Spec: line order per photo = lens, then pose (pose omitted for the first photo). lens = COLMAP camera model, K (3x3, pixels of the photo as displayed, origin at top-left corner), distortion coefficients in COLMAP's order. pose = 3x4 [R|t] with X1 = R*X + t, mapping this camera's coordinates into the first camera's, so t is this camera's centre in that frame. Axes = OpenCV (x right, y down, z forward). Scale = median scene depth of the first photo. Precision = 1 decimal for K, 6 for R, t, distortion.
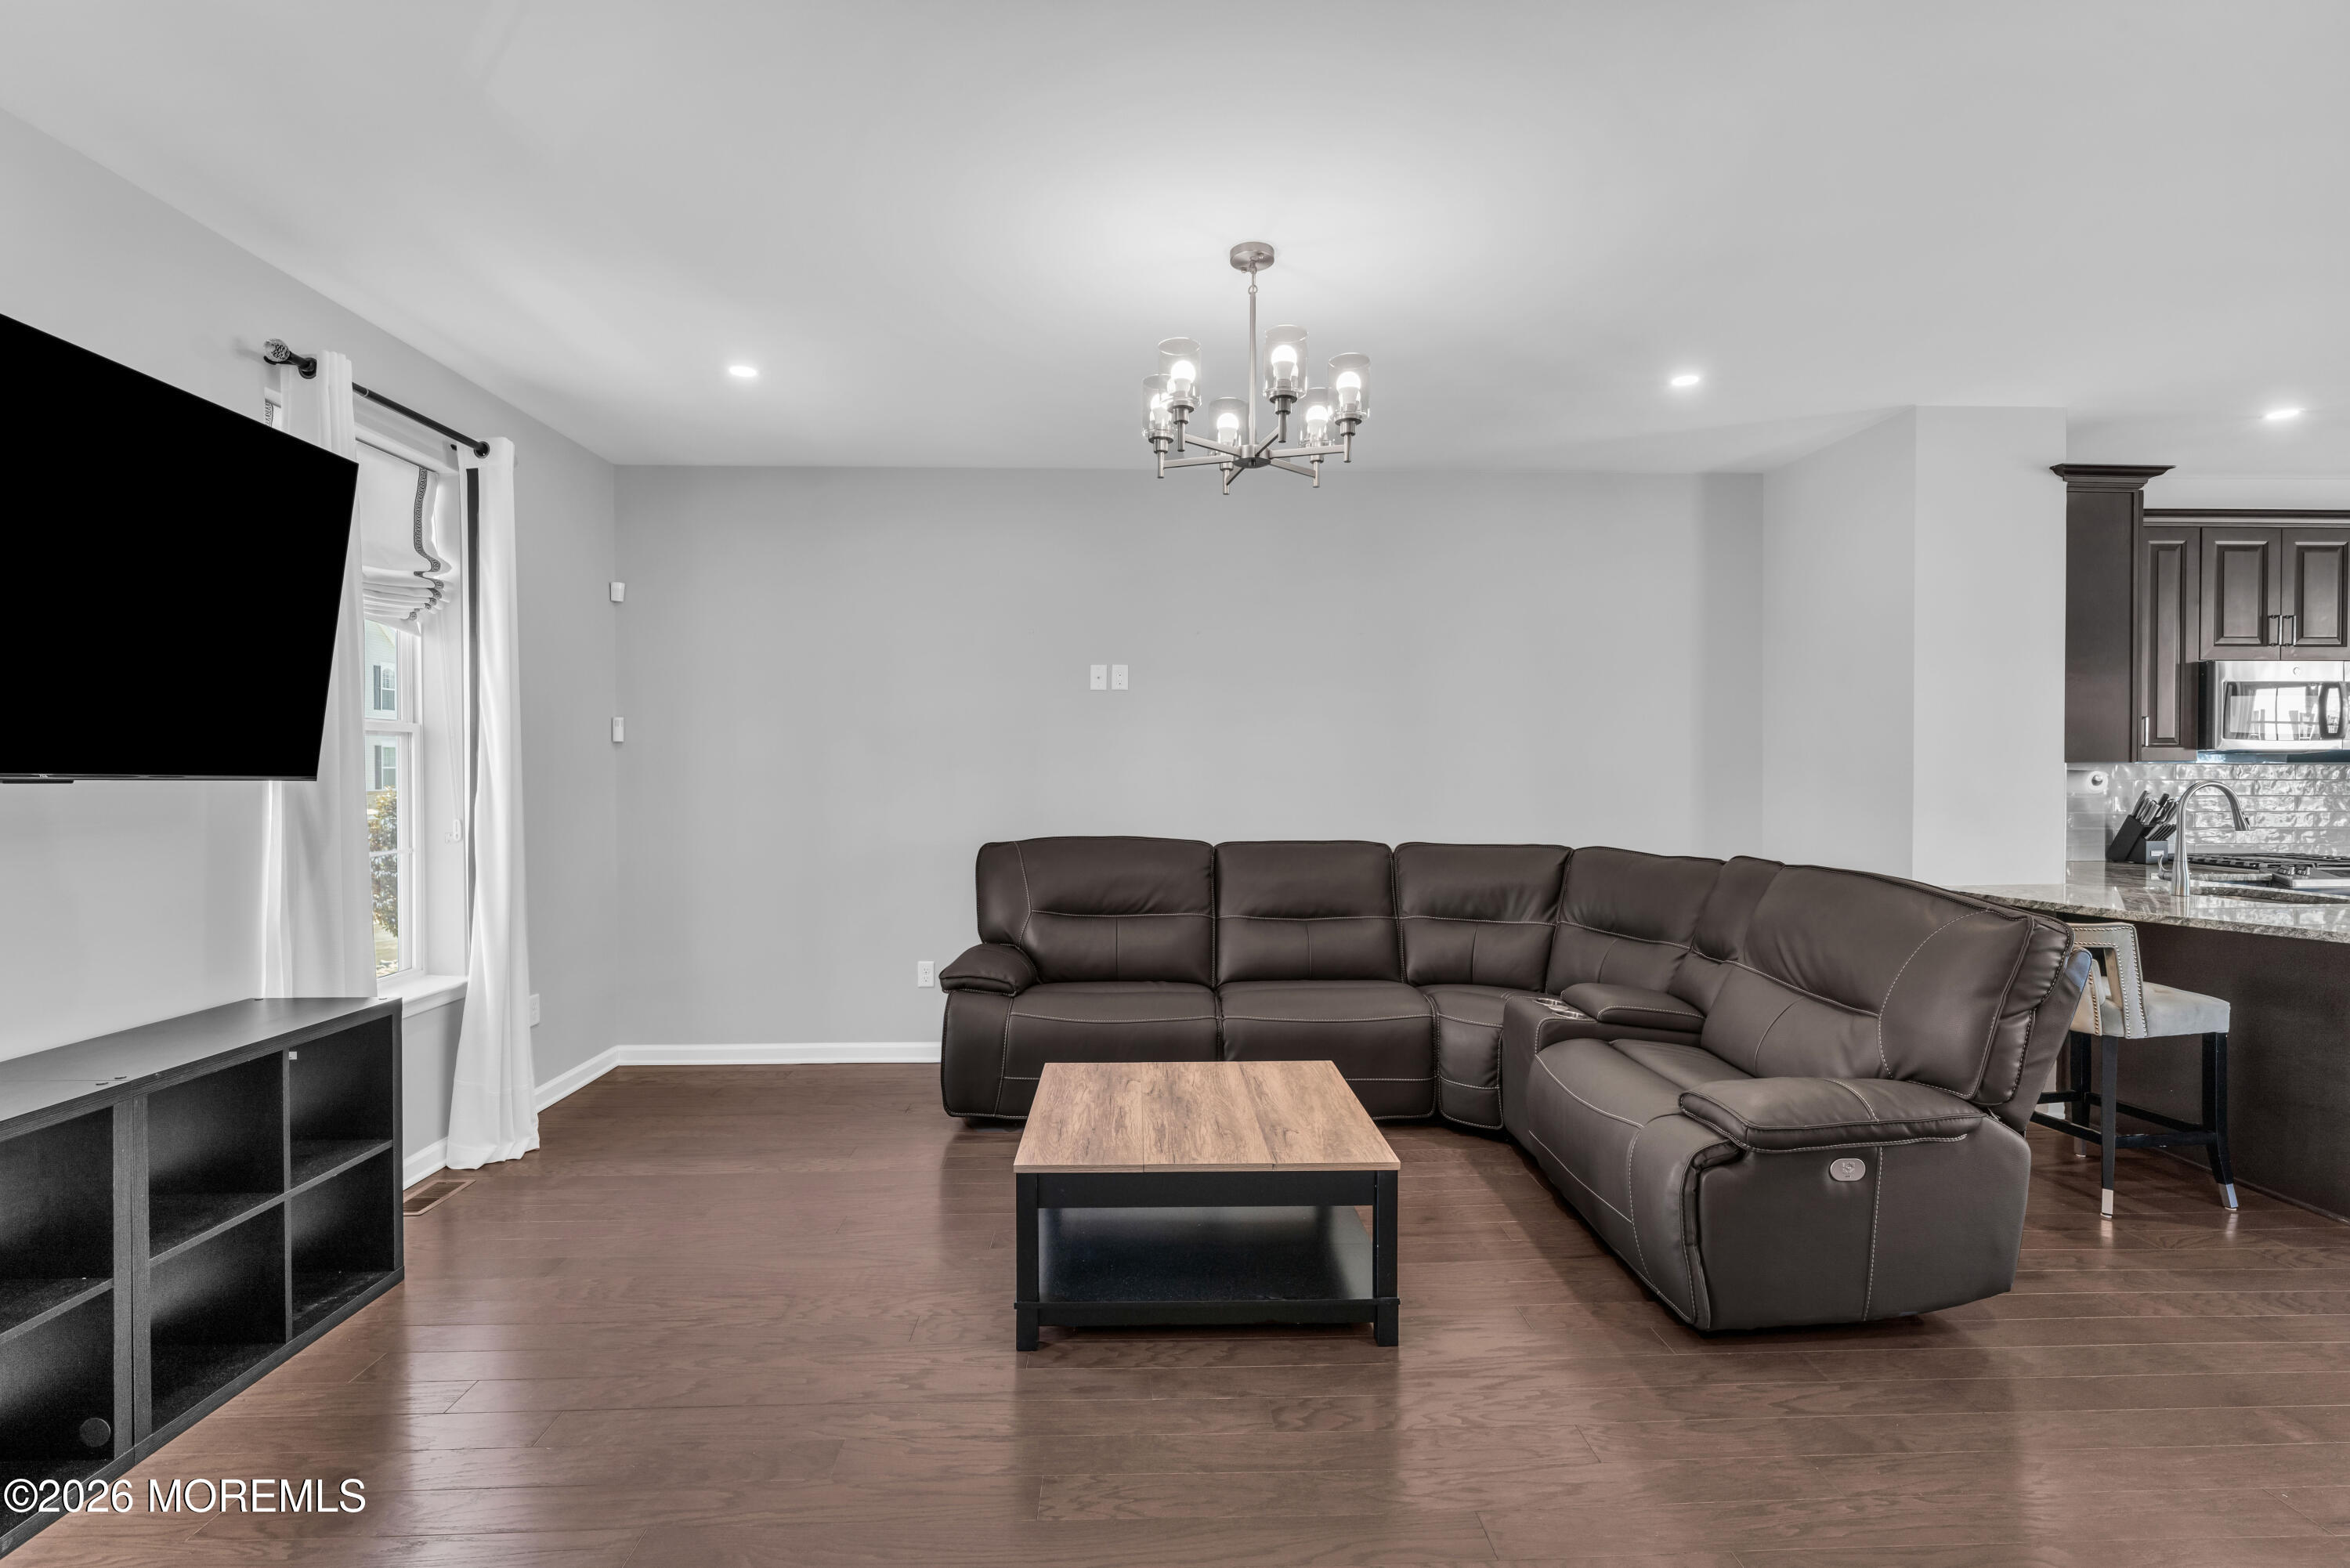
lens RADIAL K [[1058.3, 0, 1165.6], [0, 1058.3, 776.2], [0, 0, 1]] dist [-0.003238, 0.000647]
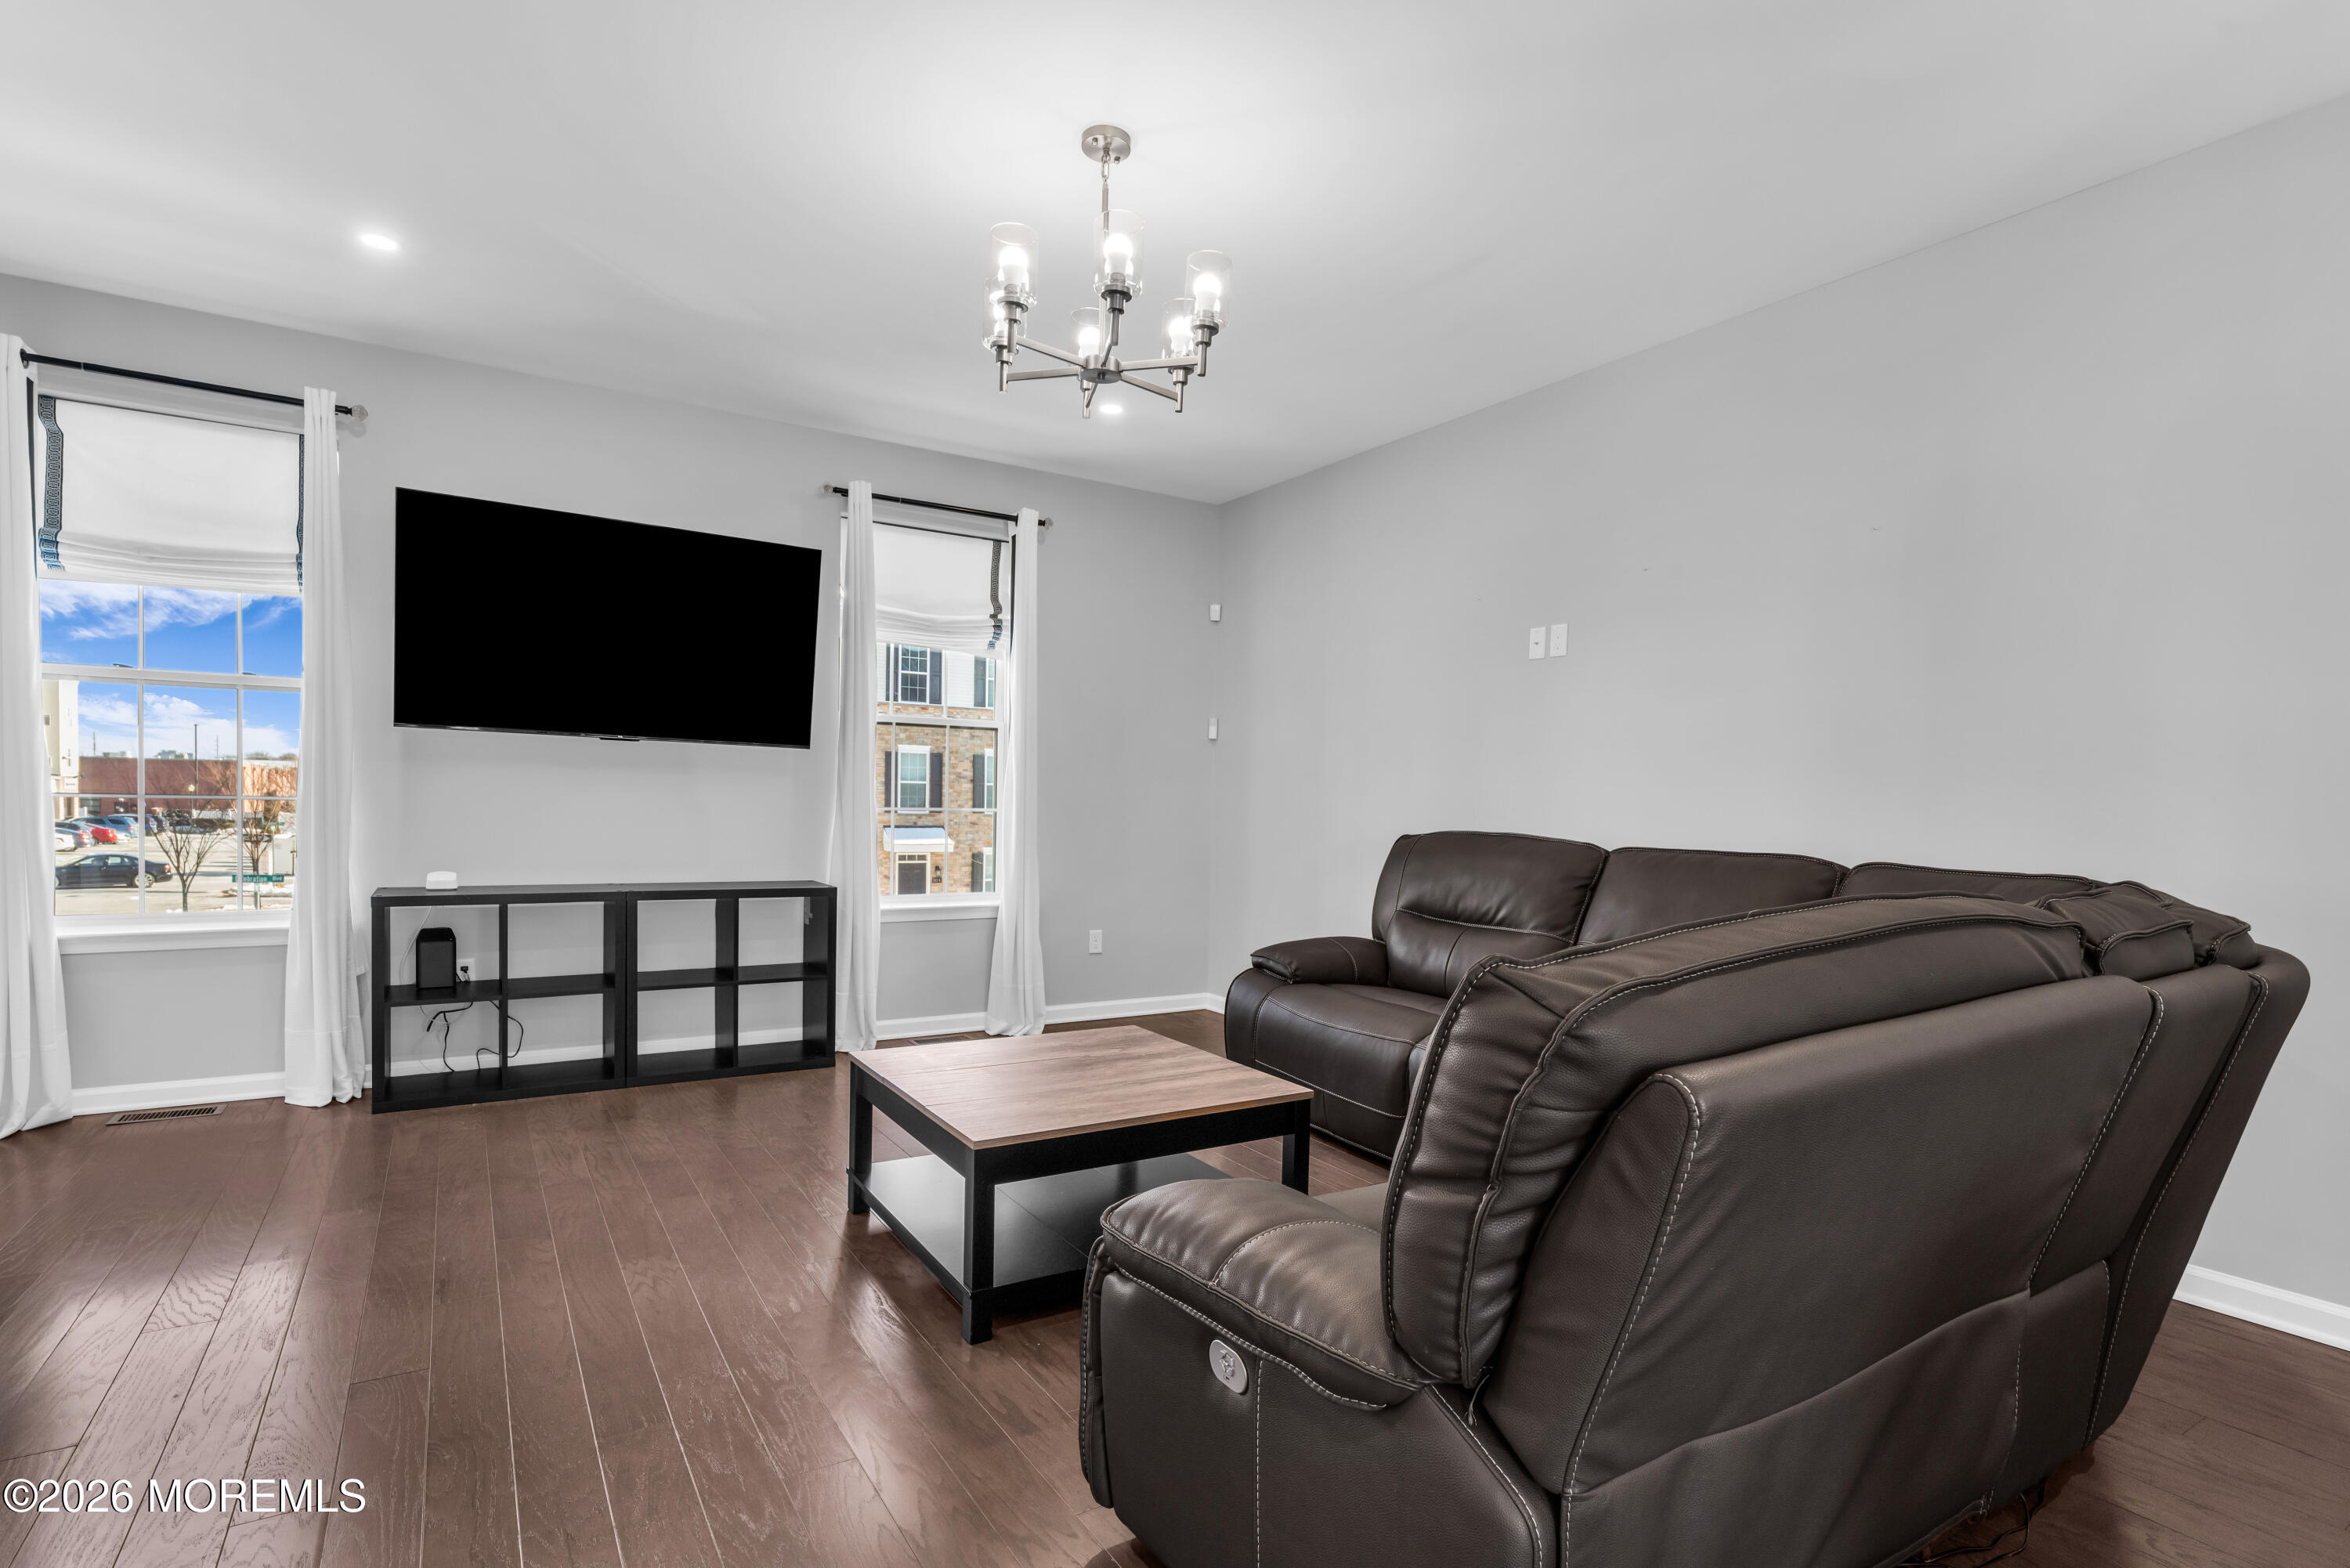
lens RADIAL K [[1058.3, 0, 1109.3], [0, 1058.3, 832.1], [0, 0, 1]] dist [-0.003238, 0.000647]
pose [[0.514993, 0.042817, -0.856124, 0.492024], [-0.024374, 0.999079, 0.035305, 0.033367], [0.856848, 0.002686, 0.515563, 0.303455]]
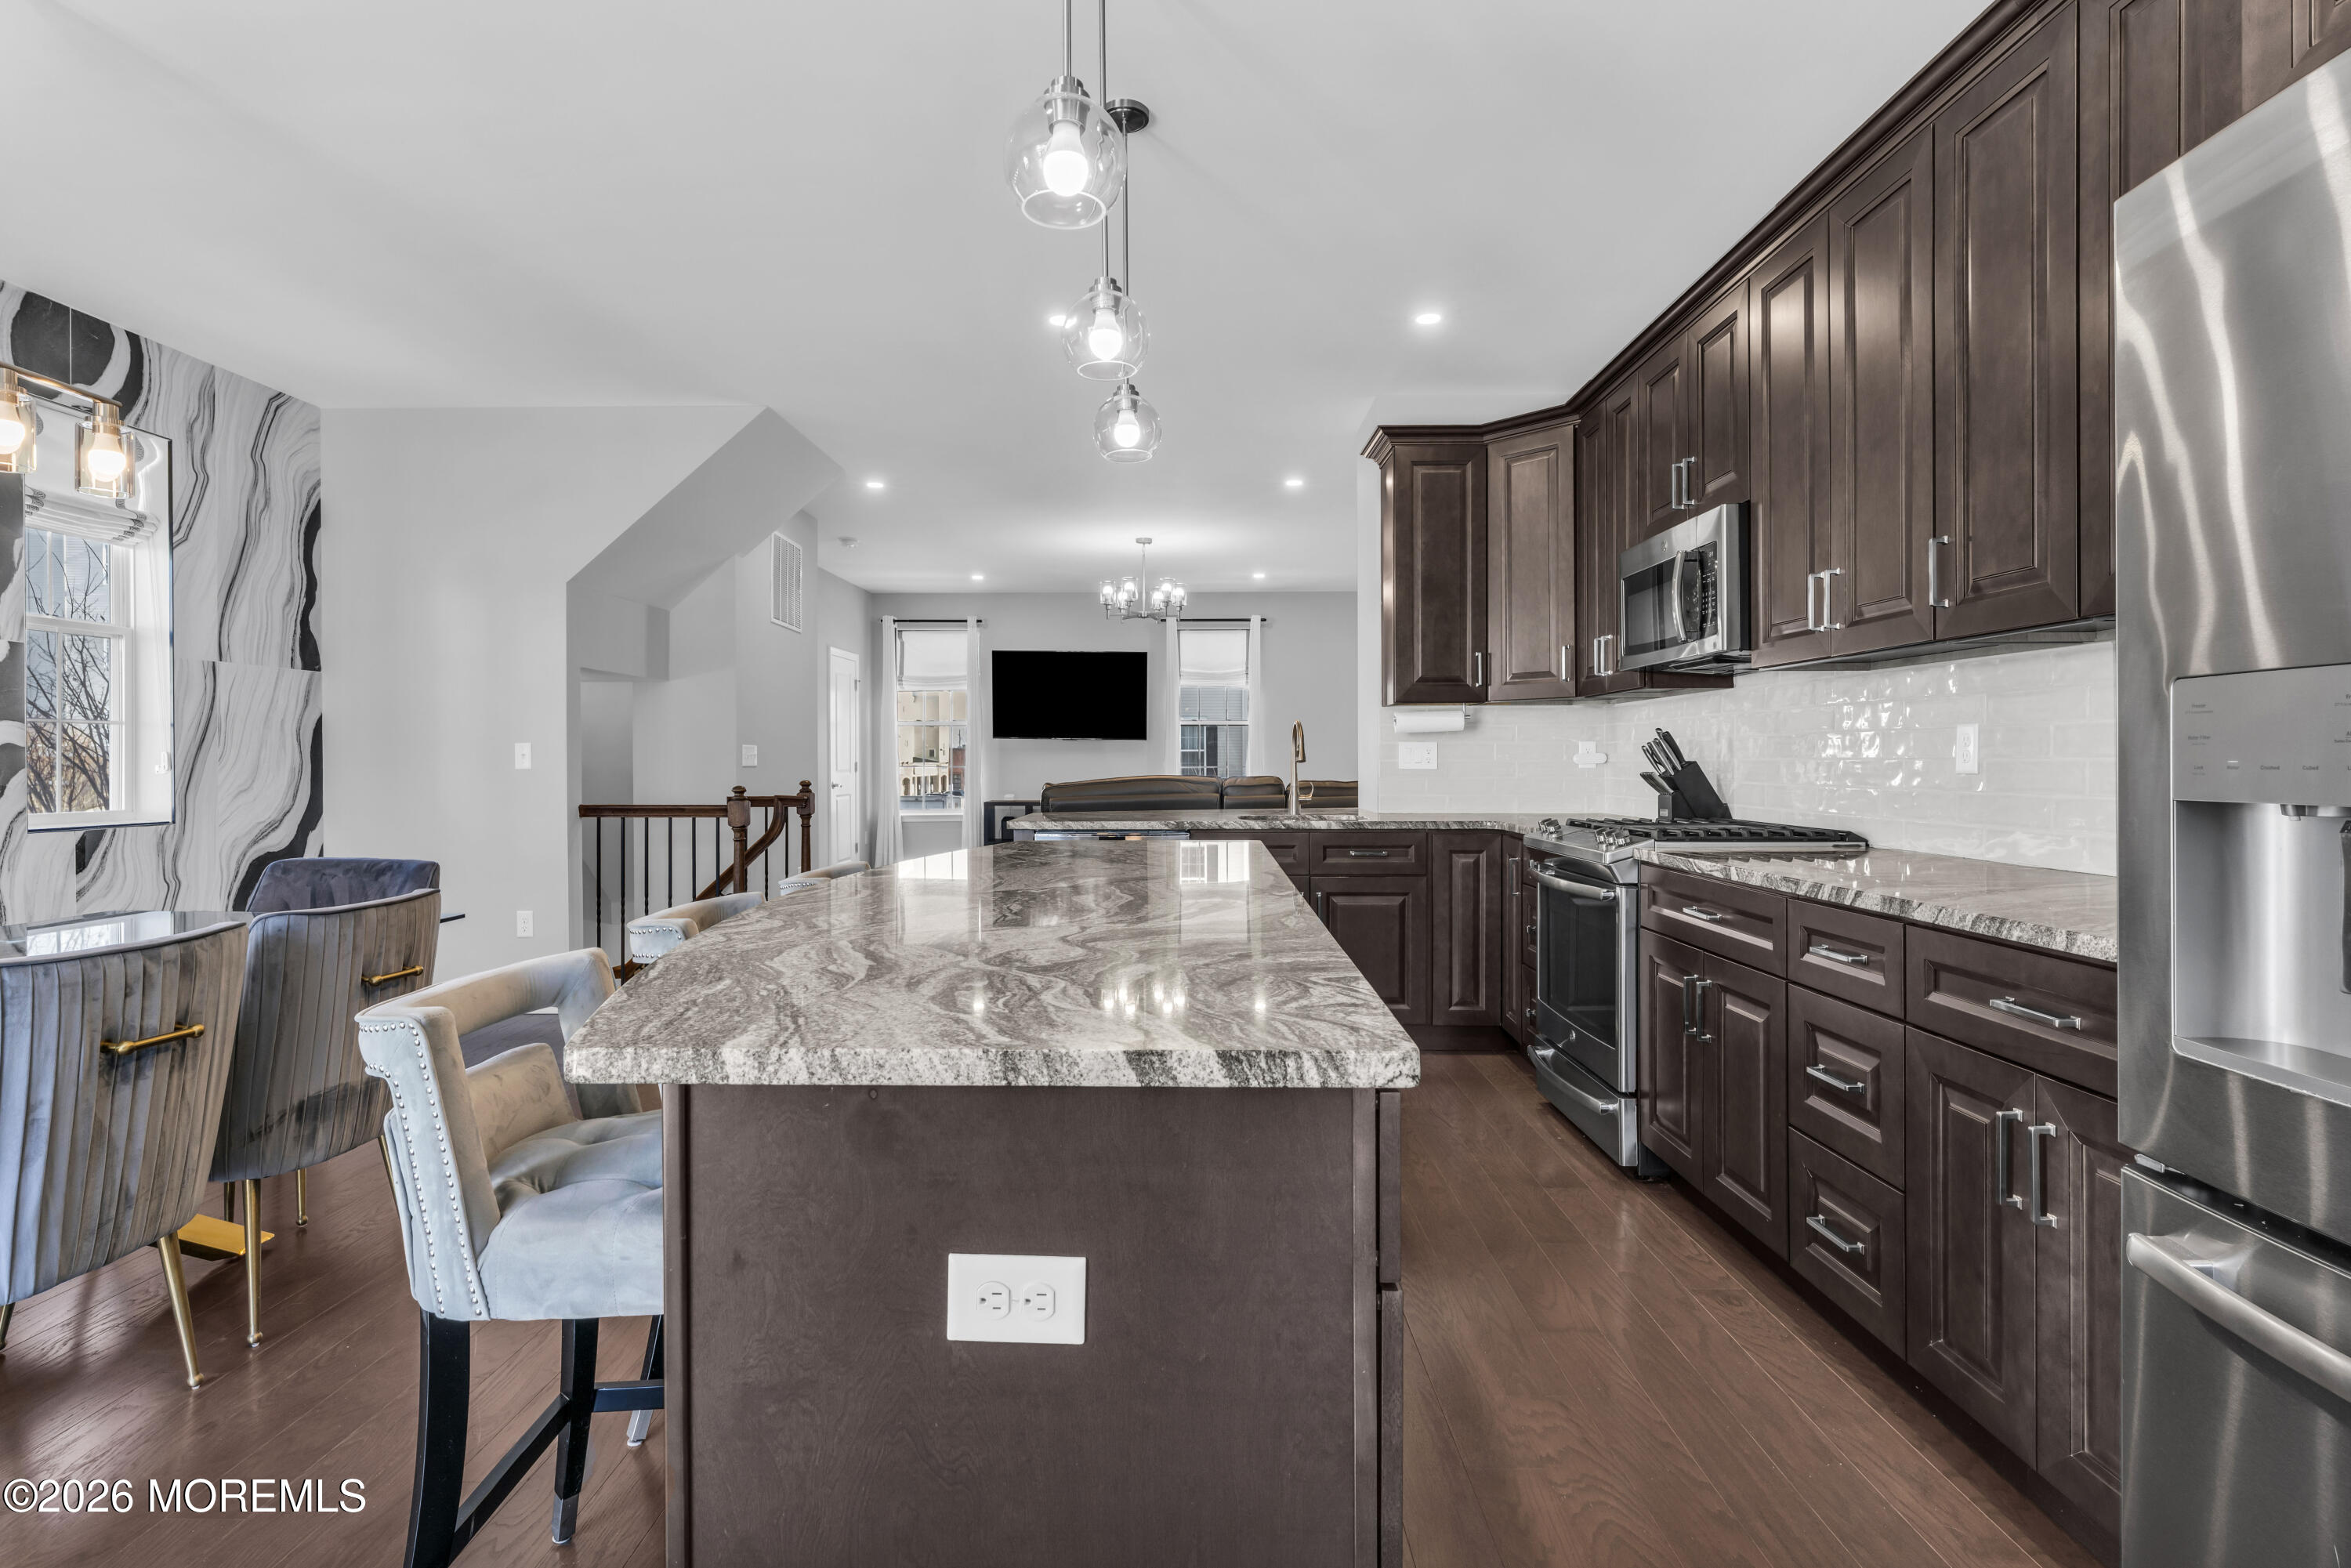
lens RADIAL K [[1165.9, 0, 1204.4], [0, 1165.9, 766.7], [0, 0, 1]] dist [-0.001652, 0.000146]
pose [[-0.012383, 0.006589, -0.999902, 1.848609], [-0.000243, 0.999978, 0.006592, 0.035936], [0.999923, 0.000325, -0.012381, 0.702249]]
